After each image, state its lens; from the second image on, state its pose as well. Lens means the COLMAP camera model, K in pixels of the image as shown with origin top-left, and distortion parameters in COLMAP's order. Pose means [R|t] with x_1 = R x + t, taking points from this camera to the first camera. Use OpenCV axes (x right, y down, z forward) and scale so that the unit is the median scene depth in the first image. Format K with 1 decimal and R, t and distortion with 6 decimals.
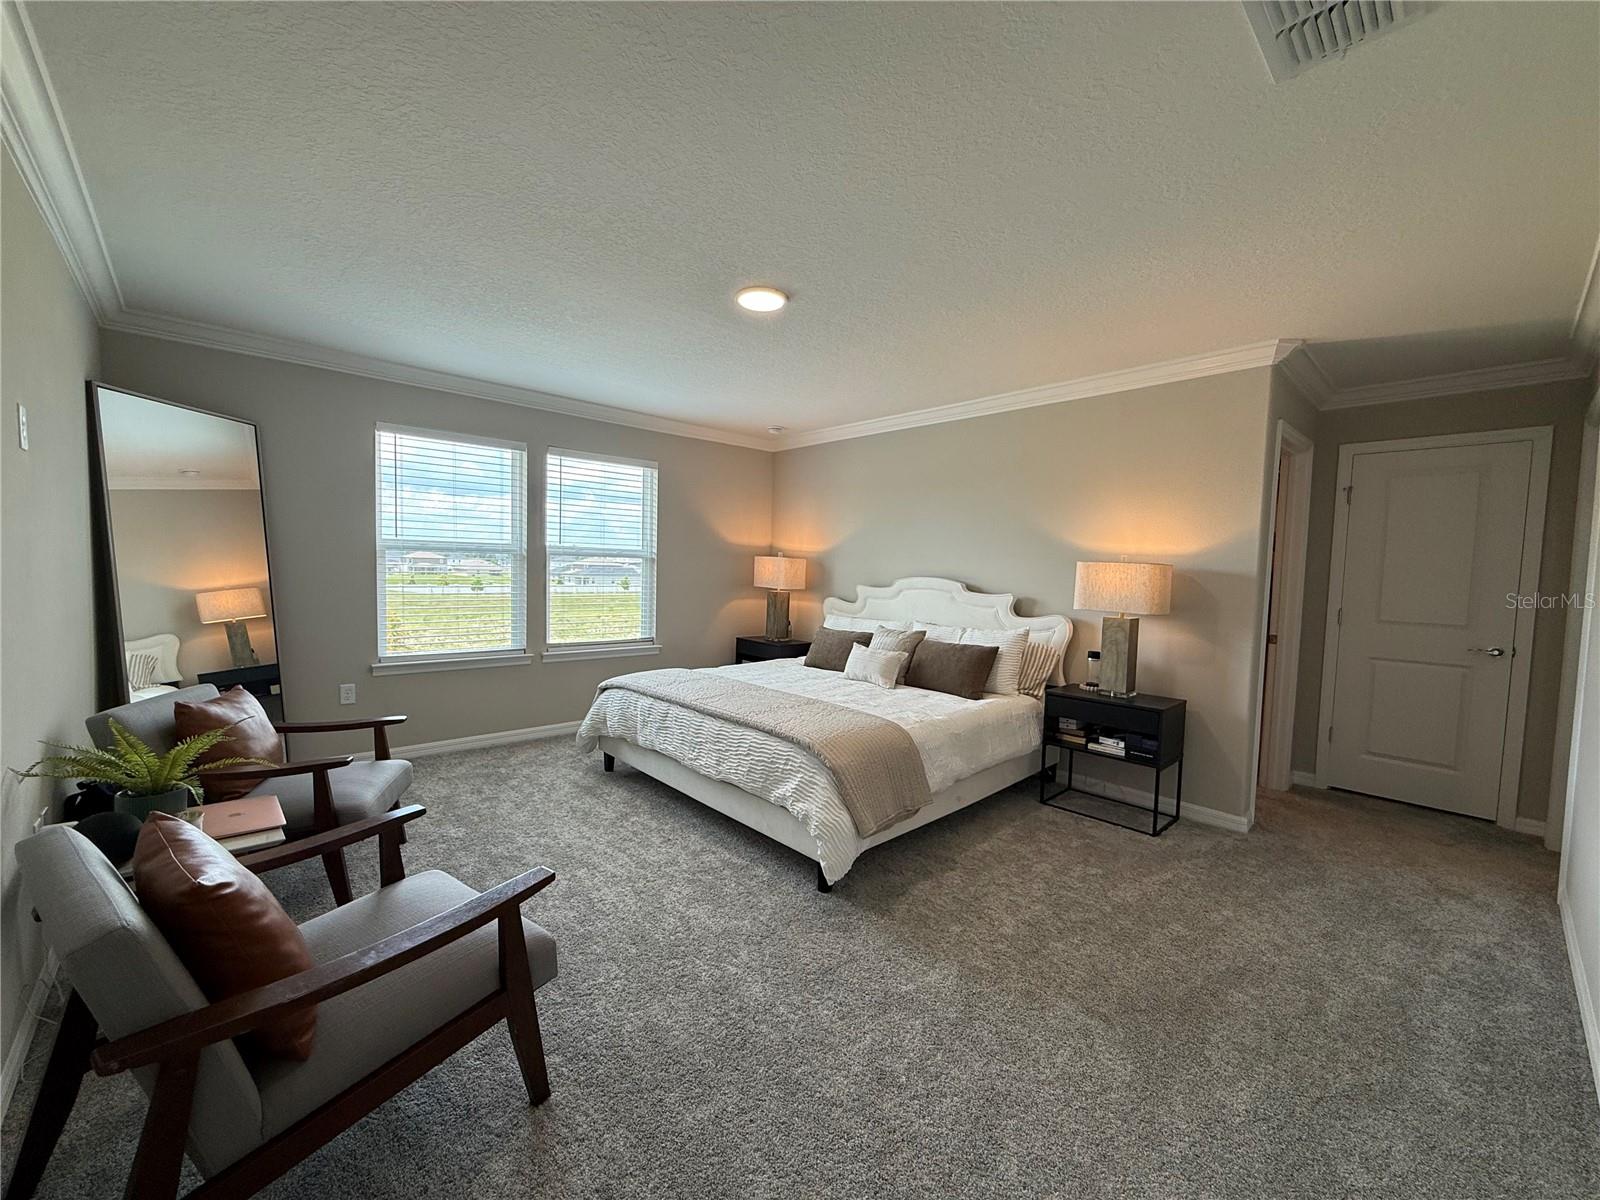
lens RADIAL K [[637.7, 0, 799.9], [0, 637.7, 604.5], [0, 0, 1]] dist [-0.003148, -0.000108]
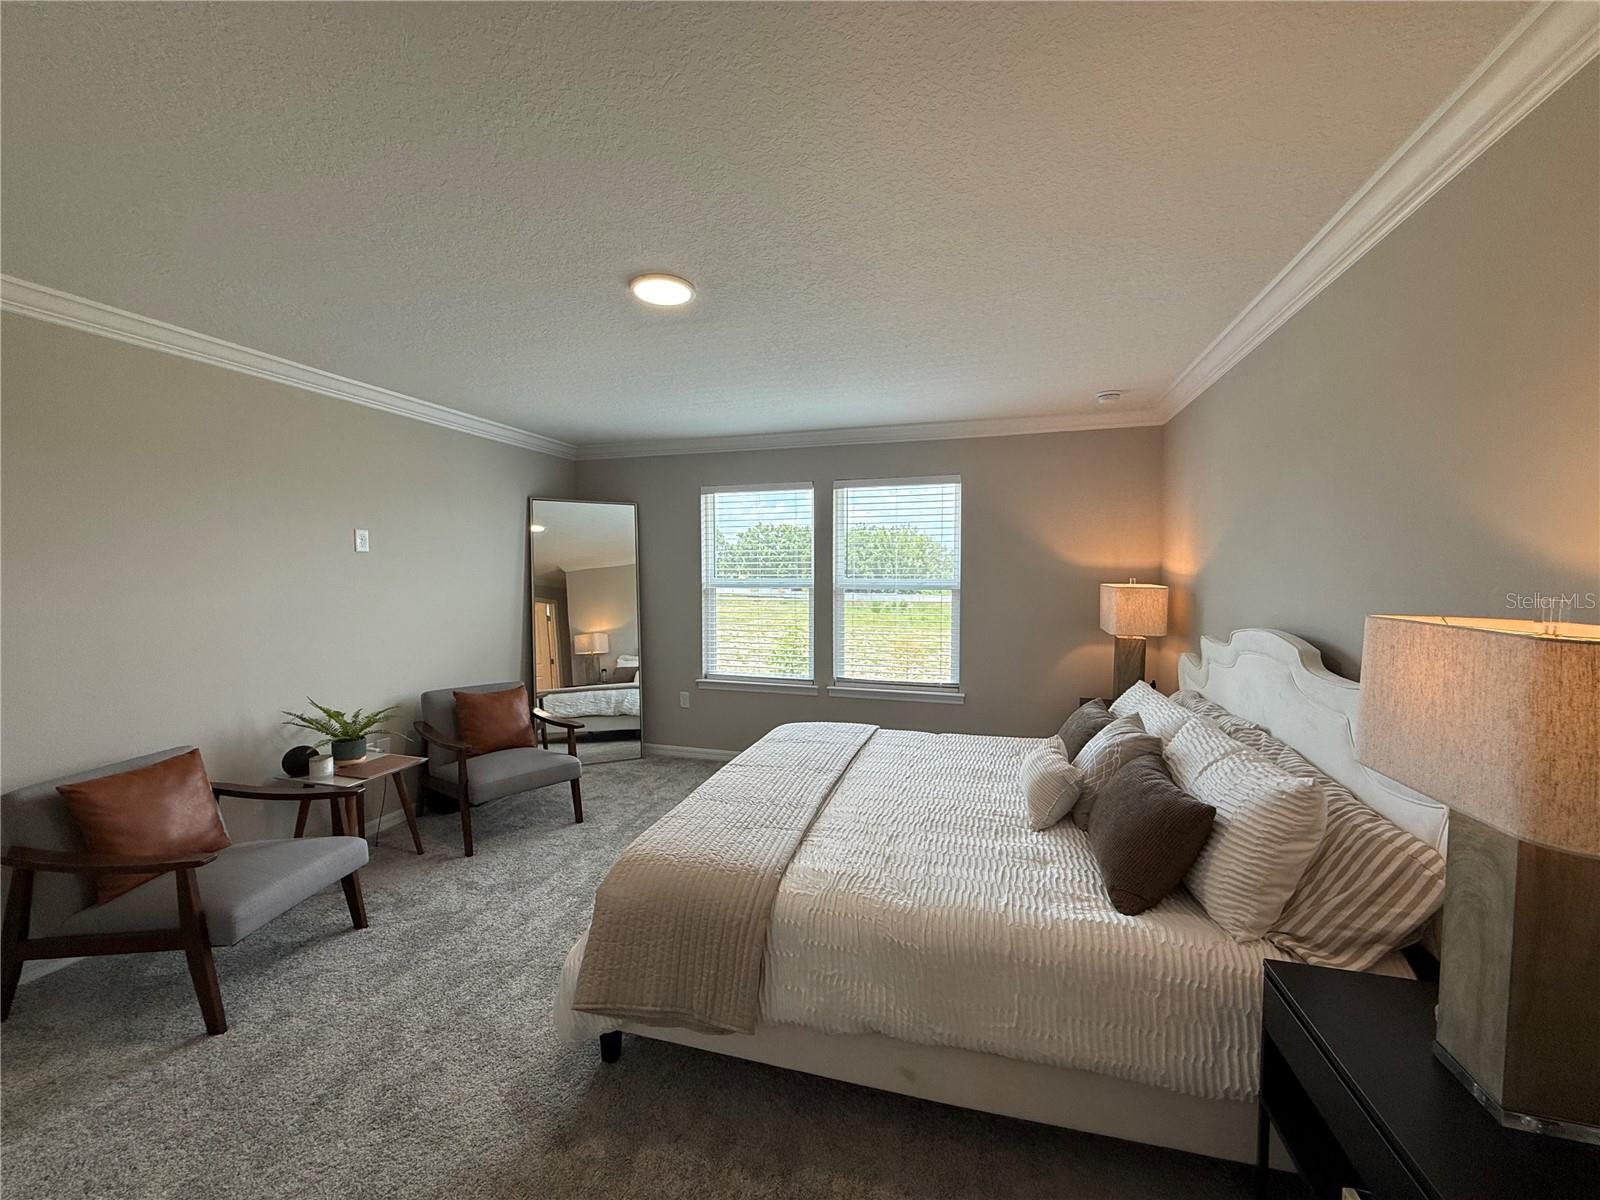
lens RADIAL K [[637.7, 0, 799.9], [0, 637.7, 604.5], [0, 0, 1]] dist [-0.003148, -0.000108]
pose [[0.508044, 0.015192, -0.861197, 0.459794], [-0.034609, 0.999397, -0.002788, -0.050483], [0.860635, 0.031222, 0.508264, 0.465472]]
